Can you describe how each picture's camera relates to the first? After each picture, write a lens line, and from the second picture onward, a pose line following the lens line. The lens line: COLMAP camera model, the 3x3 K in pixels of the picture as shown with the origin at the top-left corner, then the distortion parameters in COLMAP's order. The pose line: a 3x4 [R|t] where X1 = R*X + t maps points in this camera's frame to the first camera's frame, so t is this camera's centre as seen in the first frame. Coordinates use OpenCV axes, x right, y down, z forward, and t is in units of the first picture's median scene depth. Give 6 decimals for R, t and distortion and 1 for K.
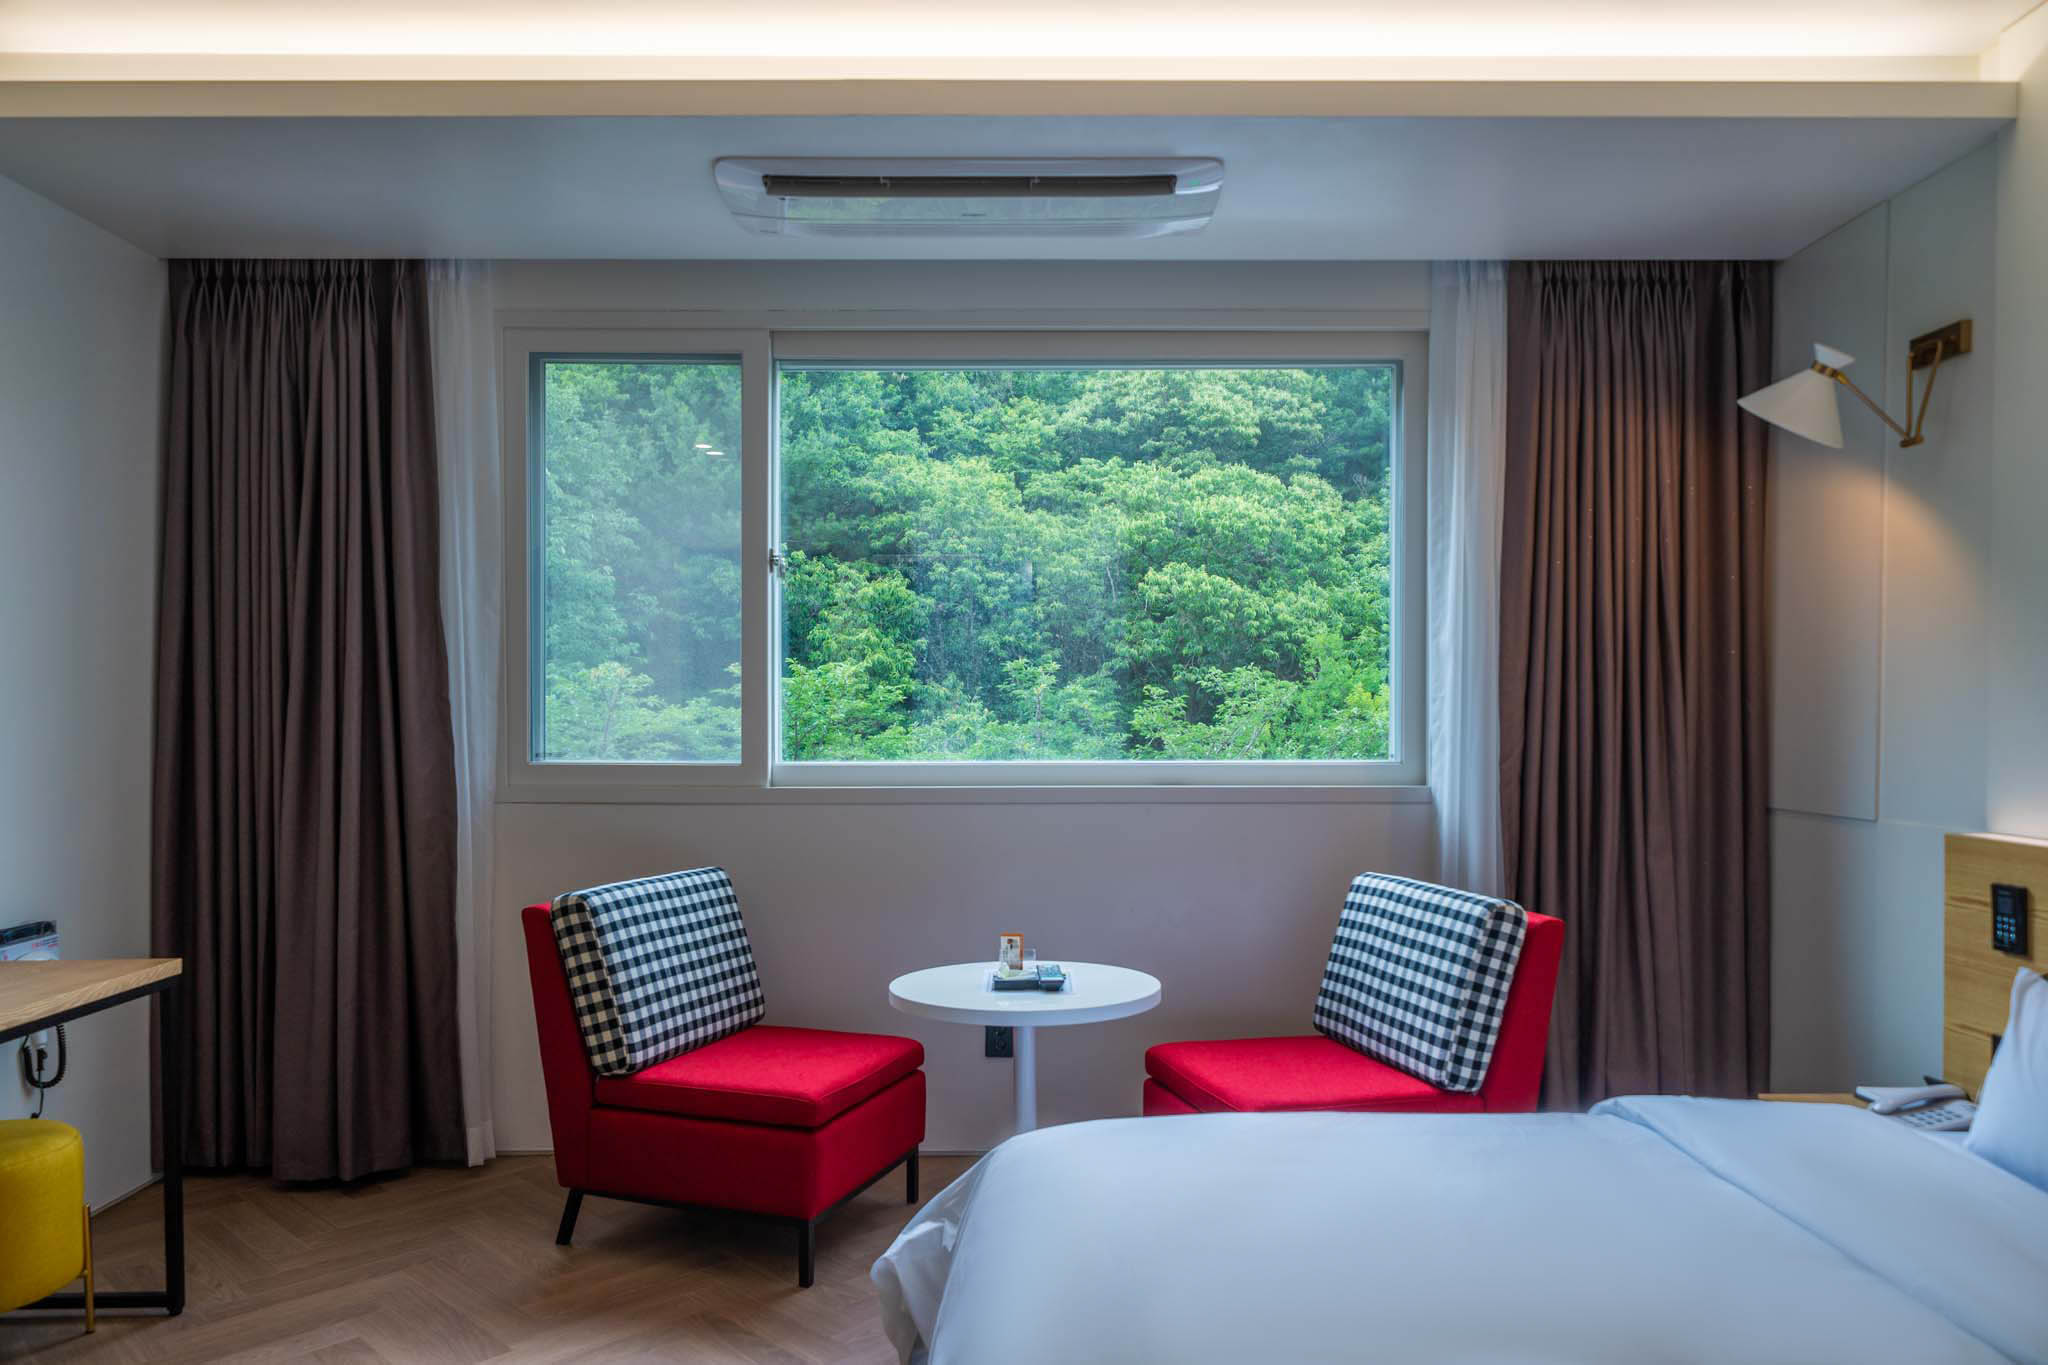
lens RADIAL K [[1399.6, 0, 1017.0], [0, 1399.6, 735.1], [0, 0, 1]] dist [0.001888, -0.000359]
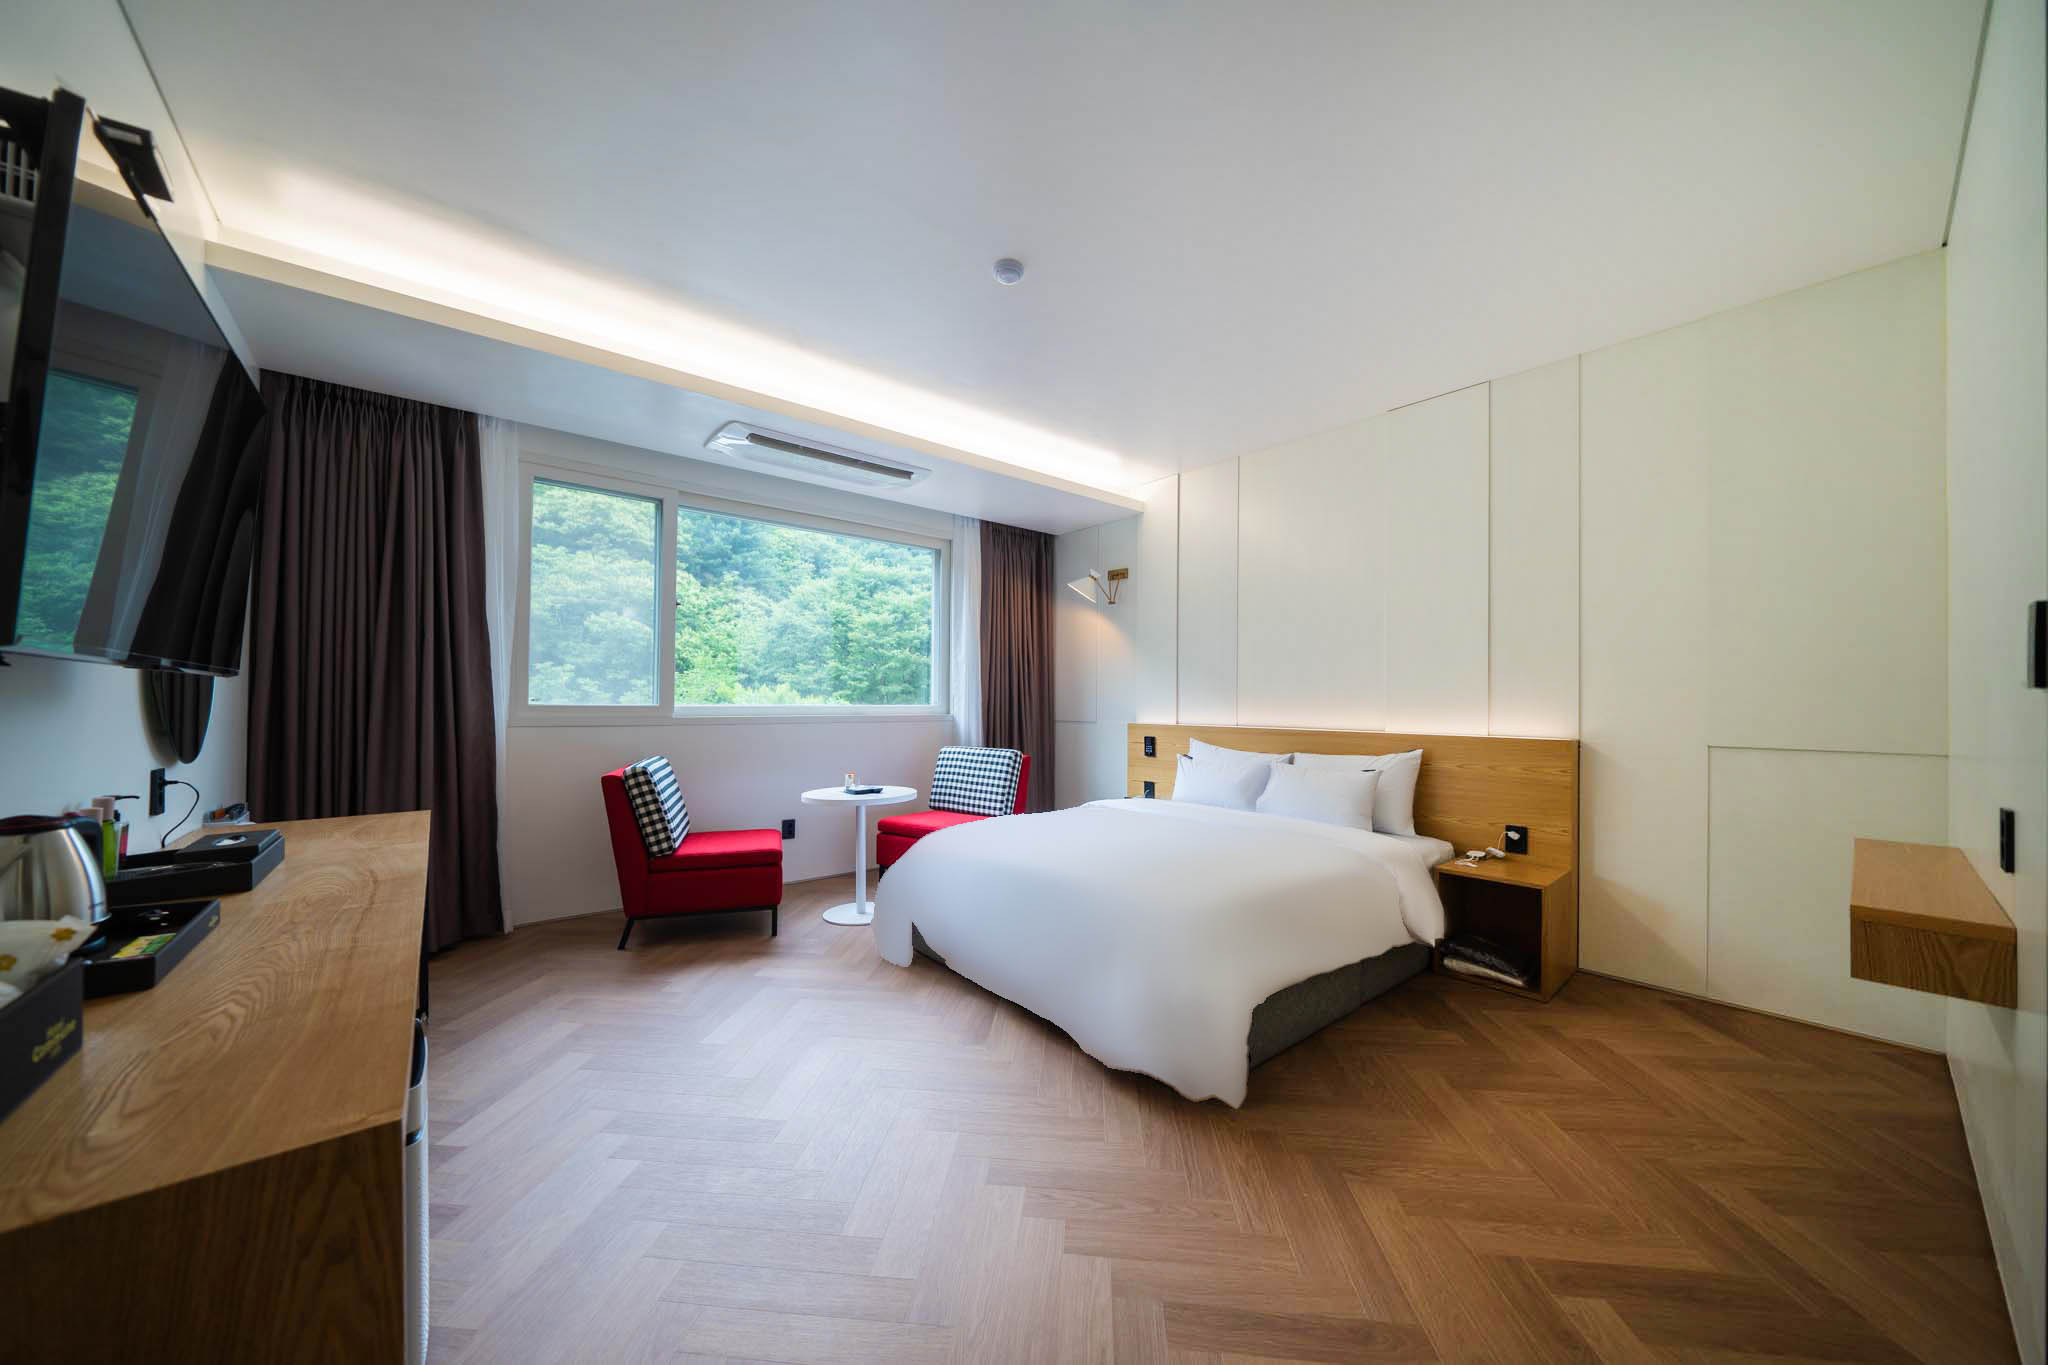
lens RADIAL K [[699.0, 0, 1026.5], [0, 699.0, 698.2], [0, 0, 1]] dist [-0.007377, -0.000005]
pose [[0.771316, 0.008422, 0.636397, -0.438002], [0.003435, 0.999843, -0.017395, 0.030203], [-0.636443, 0.015603, 0.771166, -0.091872]]
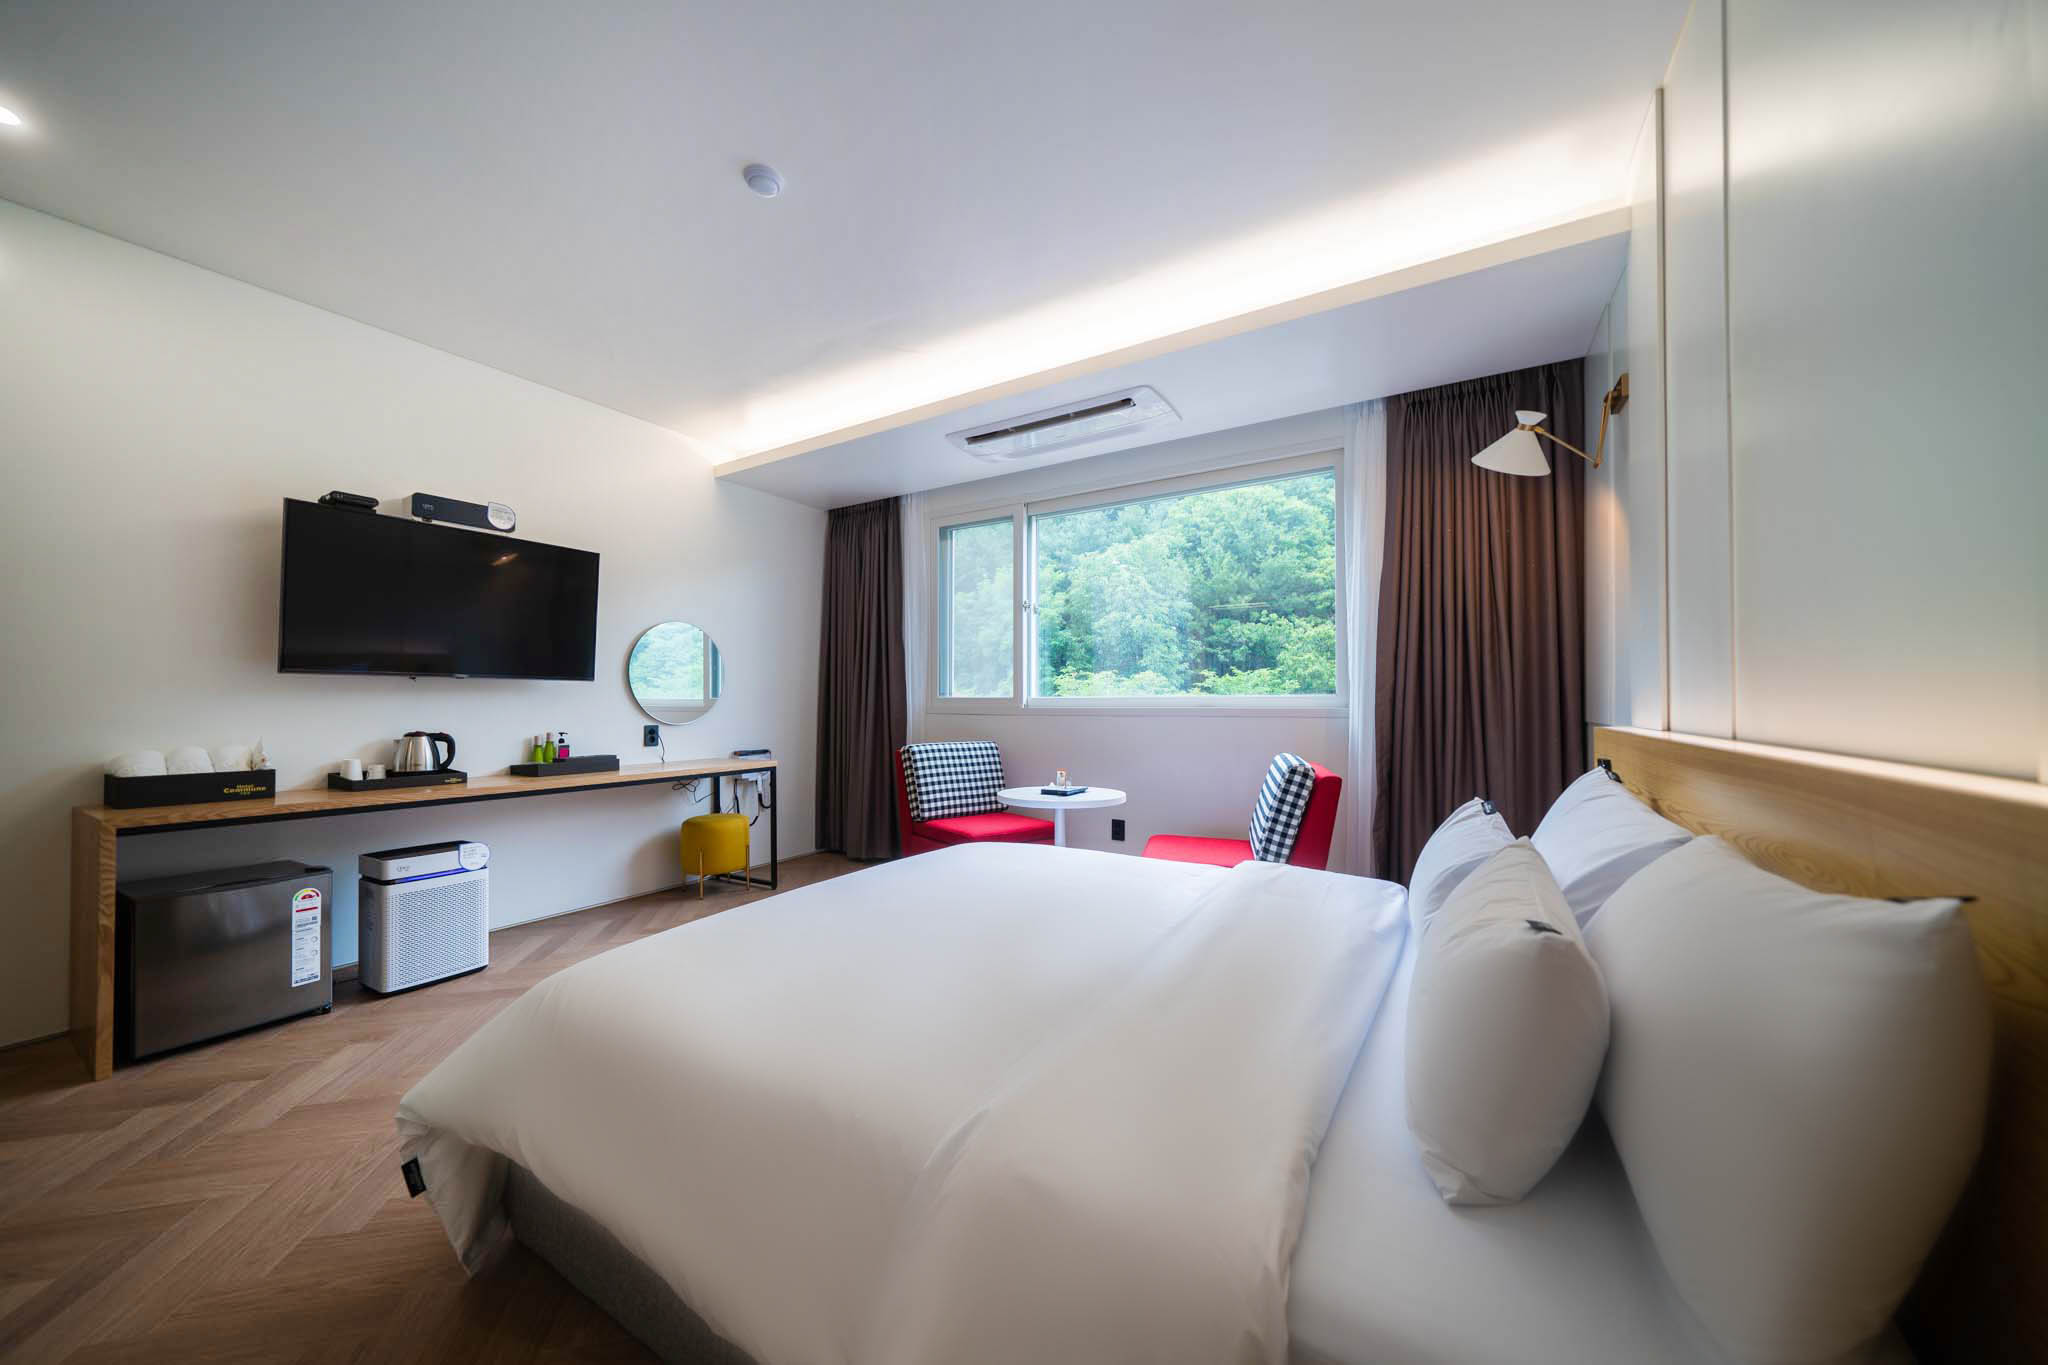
lens RADIAL K [[699.0, 0, 1026.5], [0, 699.0, 698.2], [0, 0, 1]] dist [-0.007377, -0.000005]
pose [[0.853829, -0.004234, -0.520537, 0.415649], [-0.007101, 0.999779, -0.019780, 0.045546], [0.520505, 0.020585, 0.853610, 0.058189]]
